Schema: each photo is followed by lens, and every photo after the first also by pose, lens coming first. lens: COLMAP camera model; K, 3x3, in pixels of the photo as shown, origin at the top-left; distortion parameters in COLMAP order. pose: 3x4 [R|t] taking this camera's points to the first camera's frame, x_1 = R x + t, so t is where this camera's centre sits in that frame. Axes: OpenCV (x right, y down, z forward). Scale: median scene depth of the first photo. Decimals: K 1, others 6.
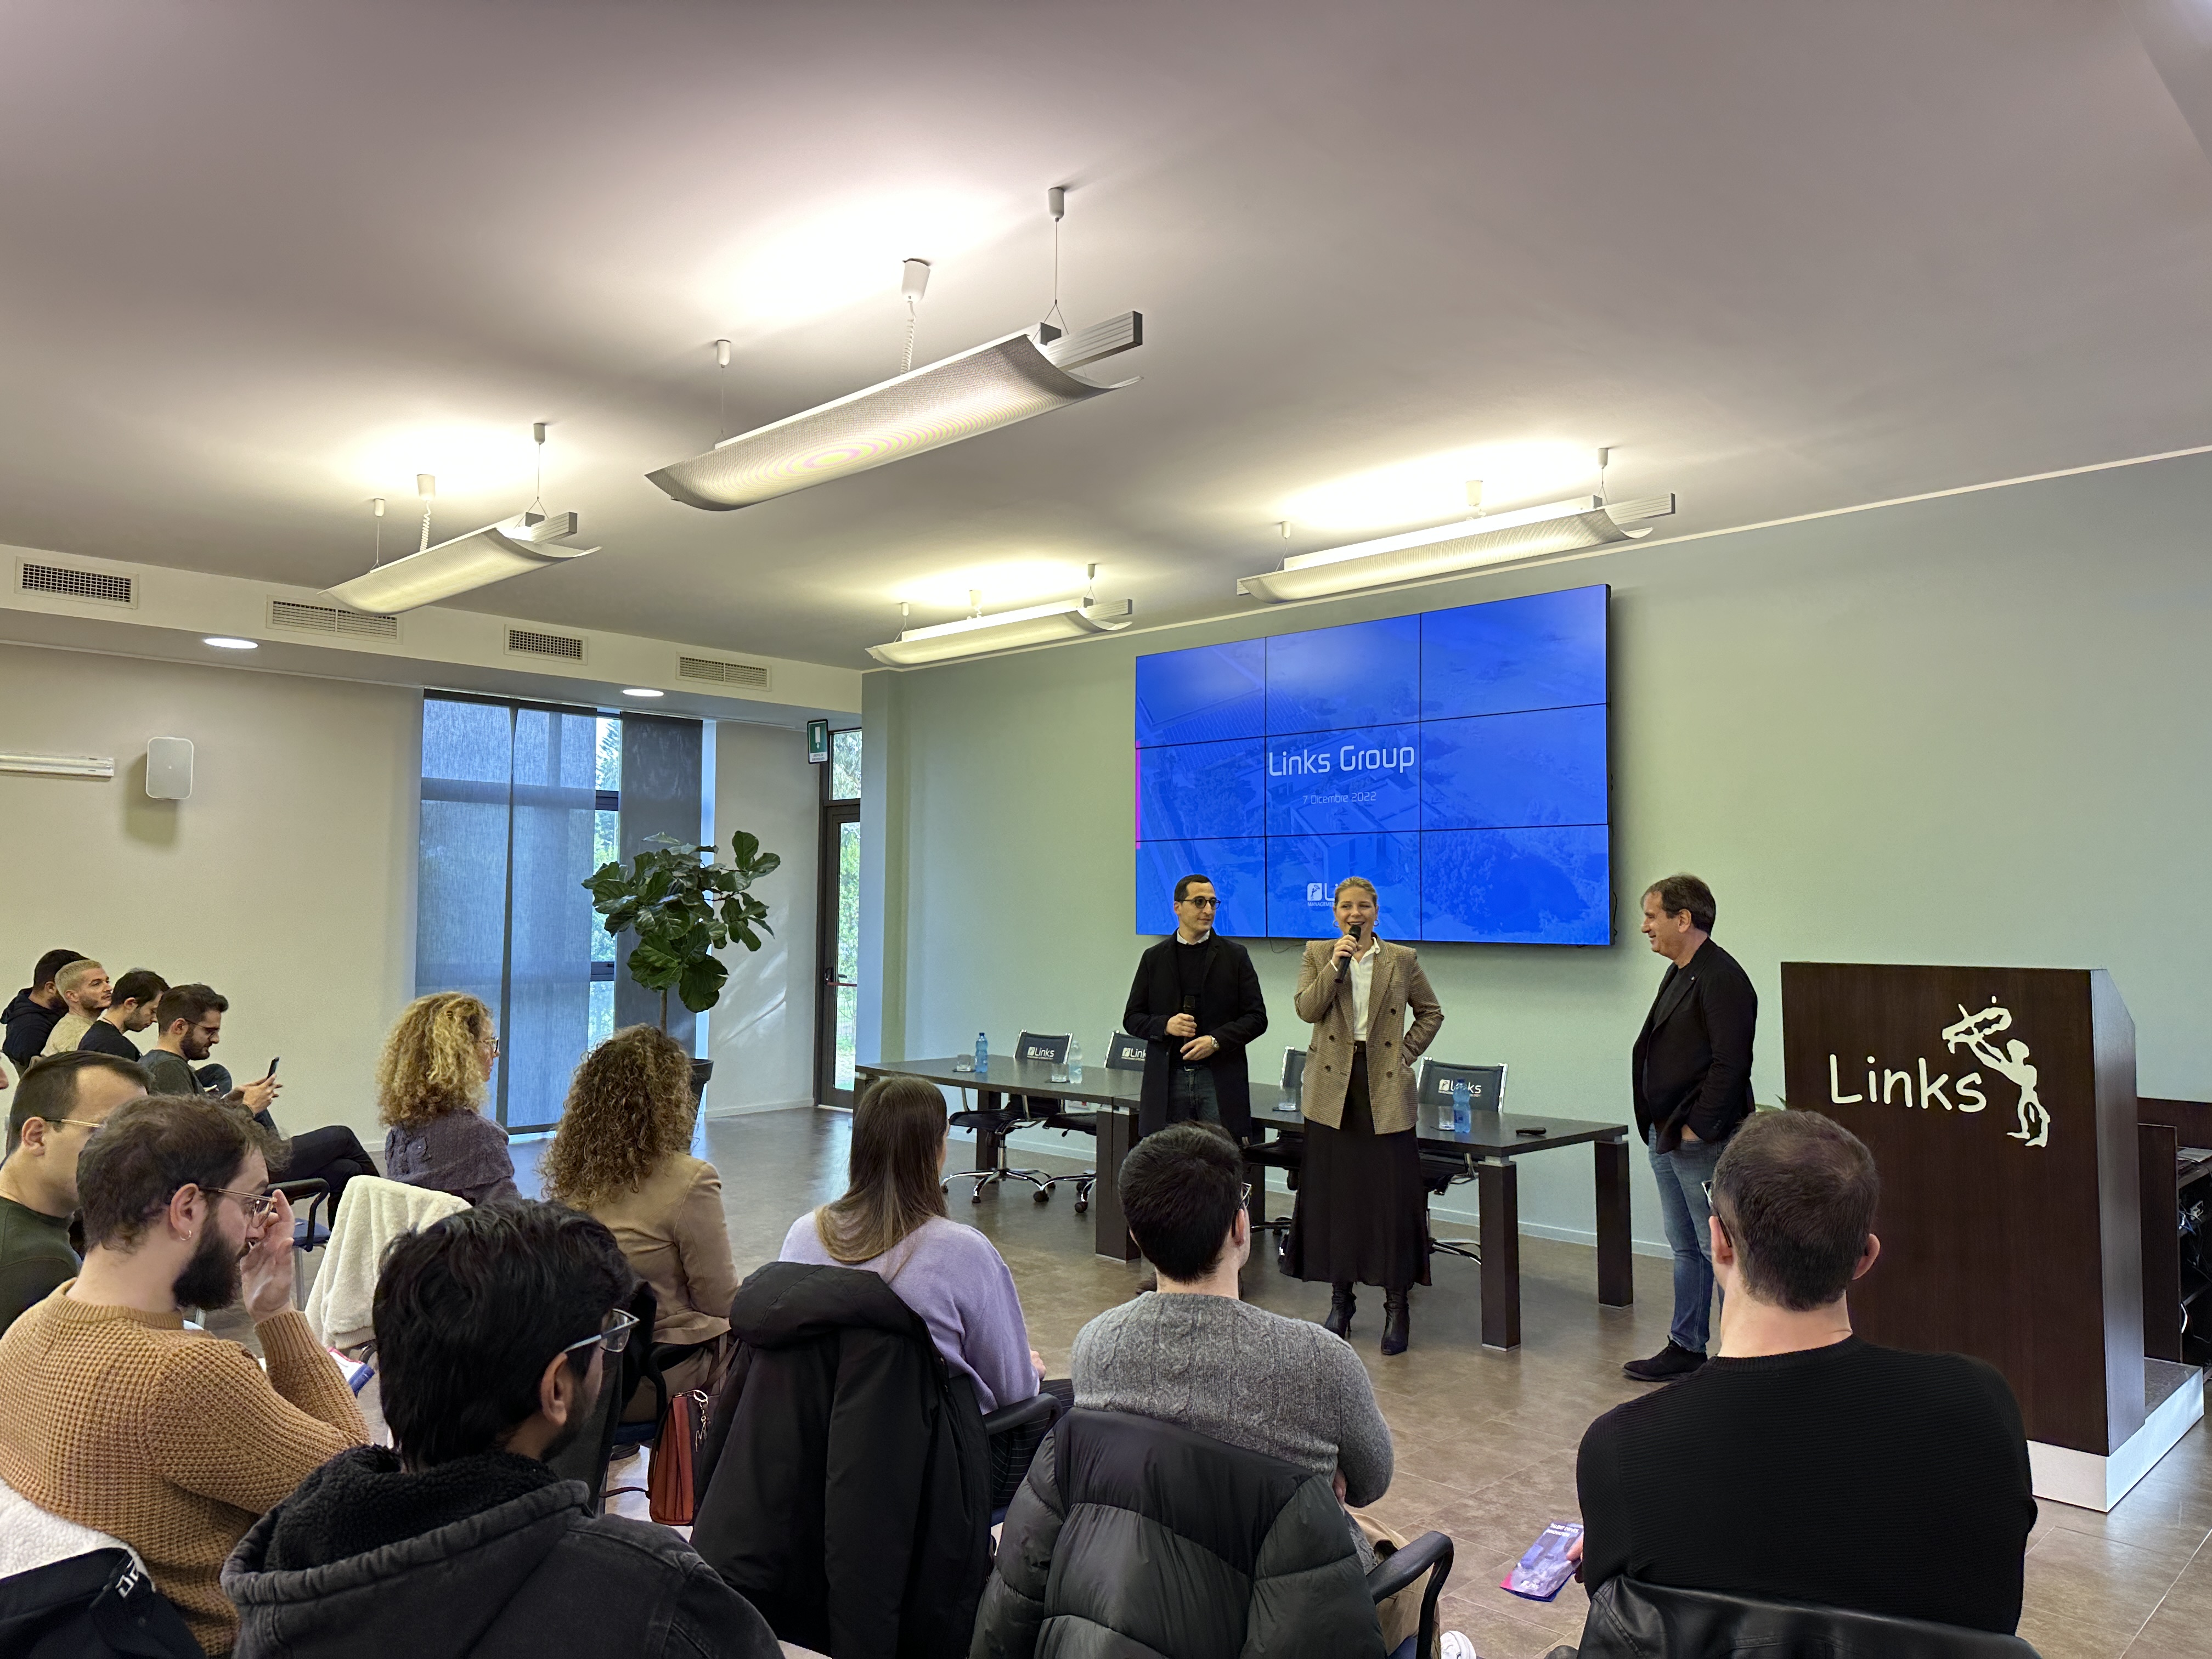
lens RADIAL K [[1522.2, 0, 1081.0], [0, 1522.2, 830.4], [0, 0, 1]] dist [-0.019676, -0.002335]
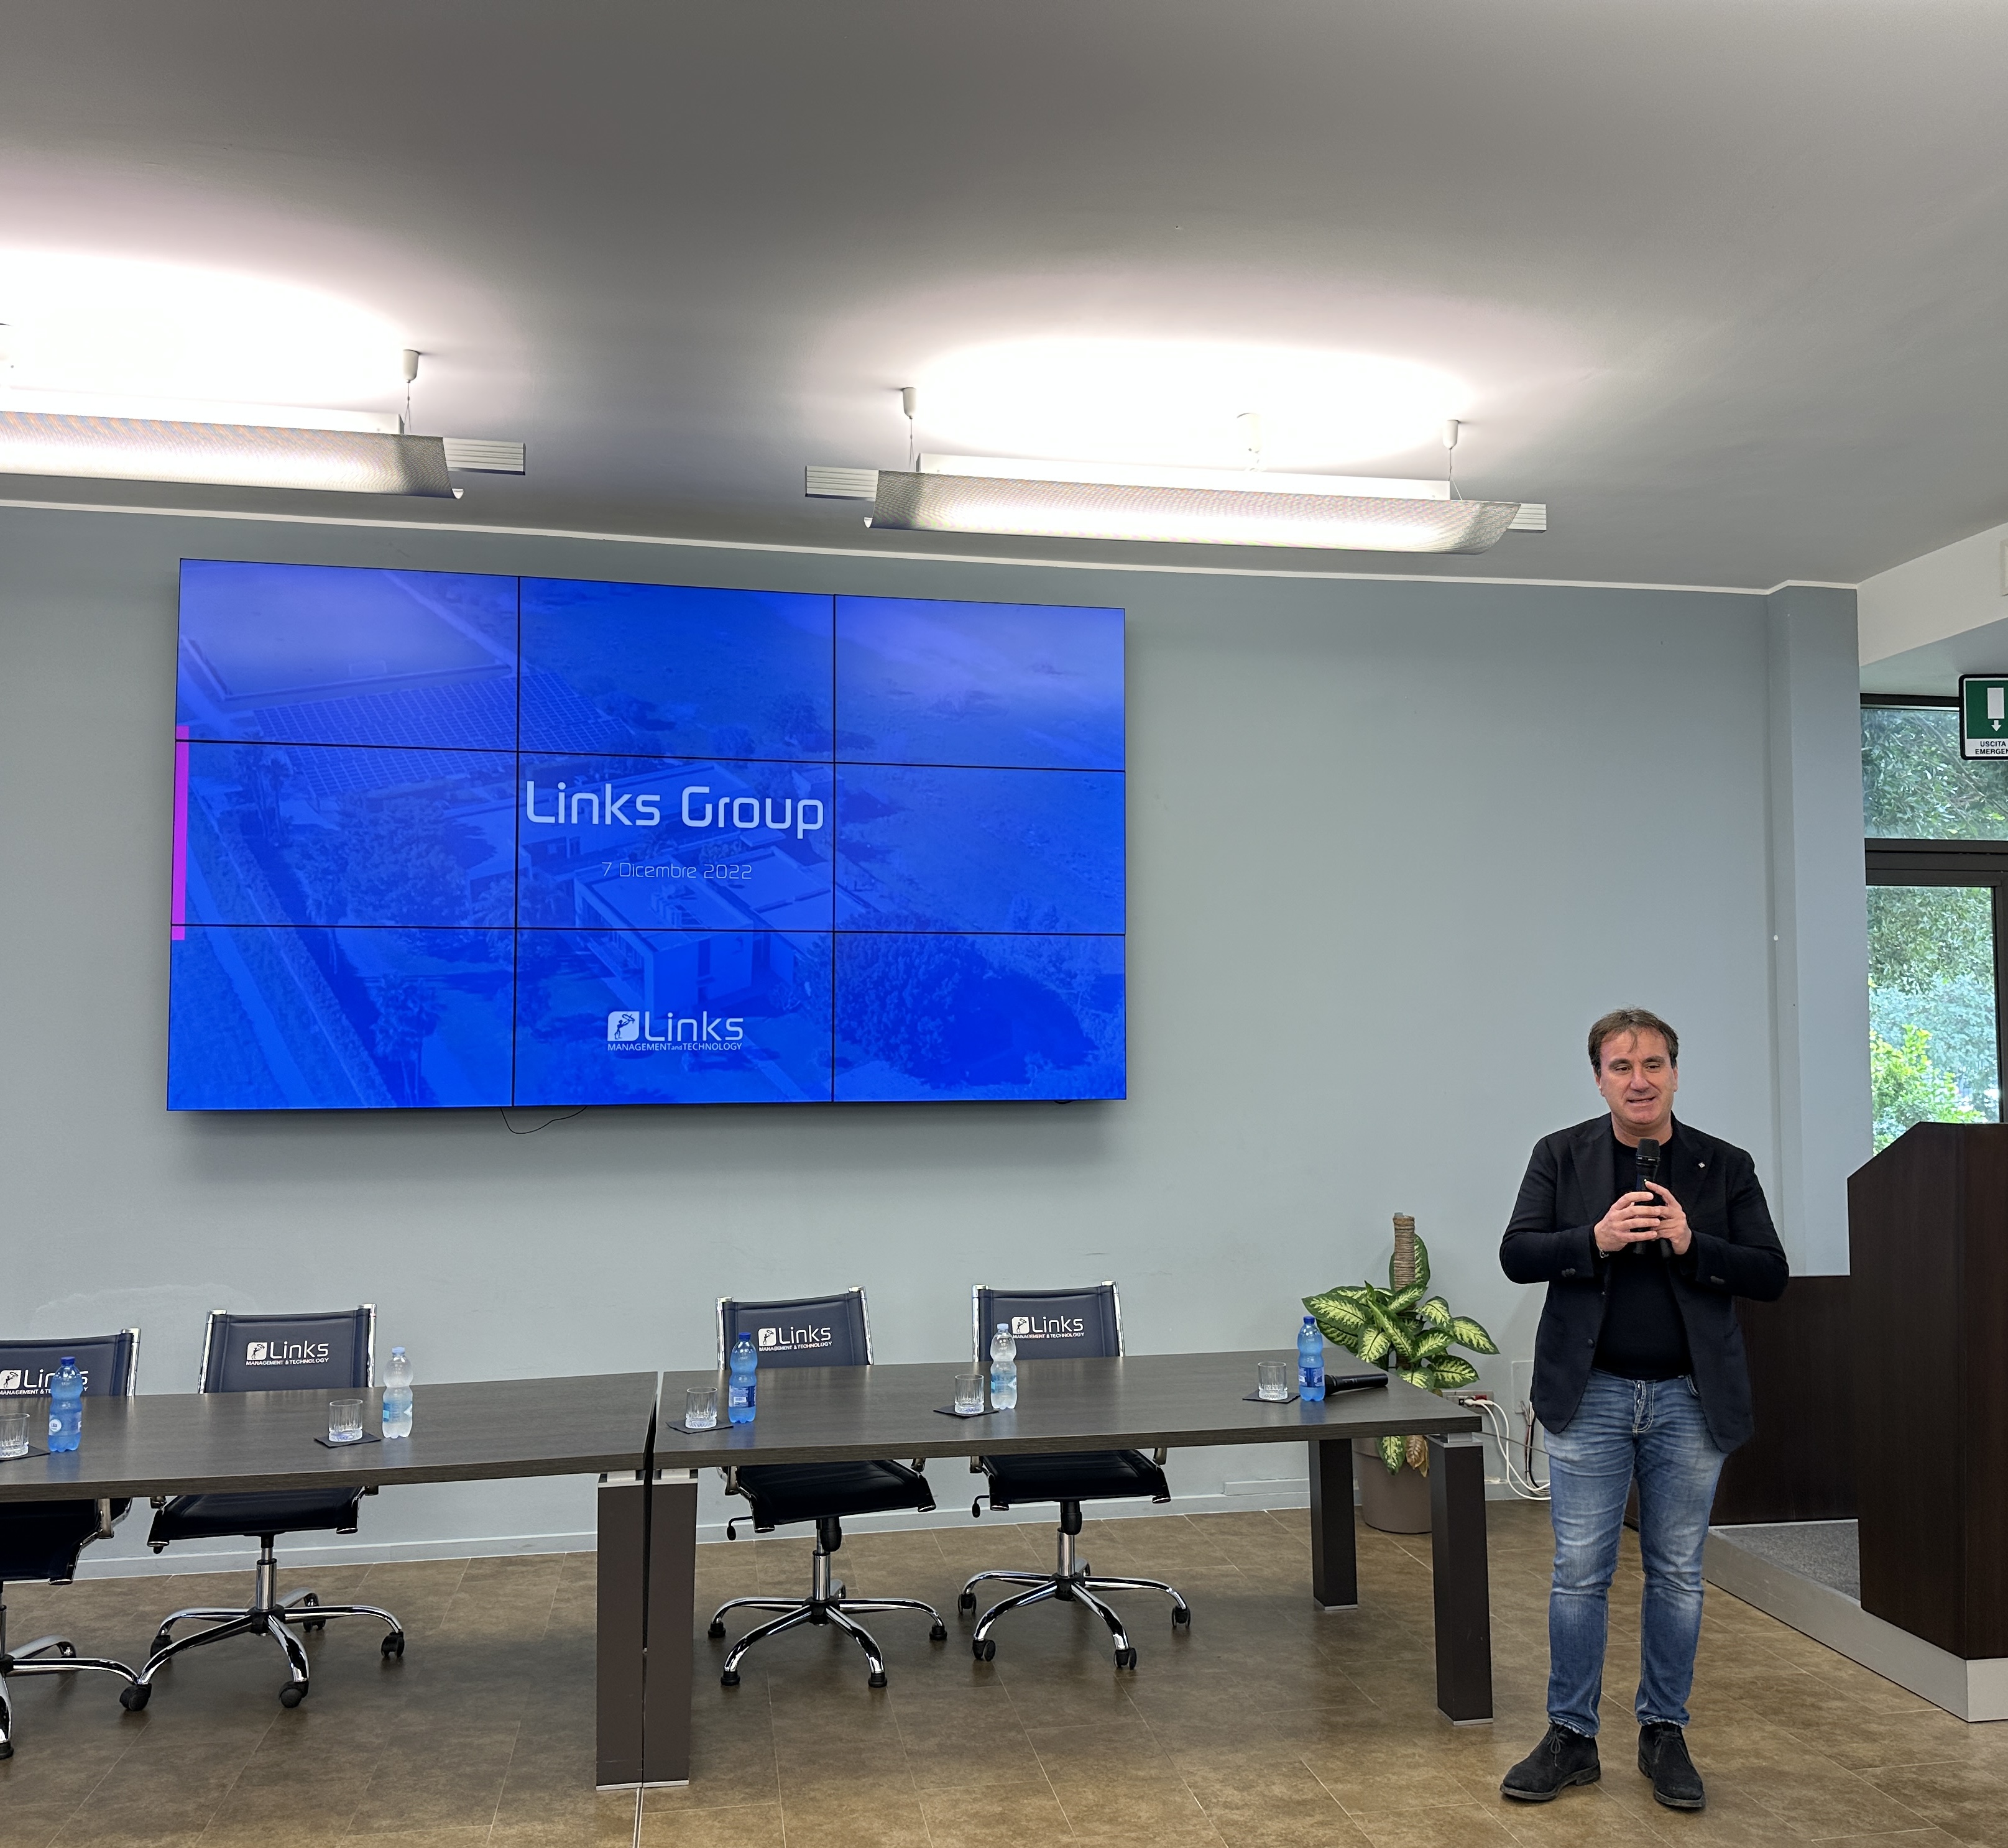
lens RADIAL K [[1741.1, 0, 1060.3], [0, 1741.1, 931.9], [0, 0, 1]] dist [-0.009251, -0.008597]
pose [[0.519099, 0.037798, 0.853878, -0.347652], [-0.038637, 0.999038, -0.020735, 0.011756], [-0.853840, -0.022228, 0.520060, 0.521790]]
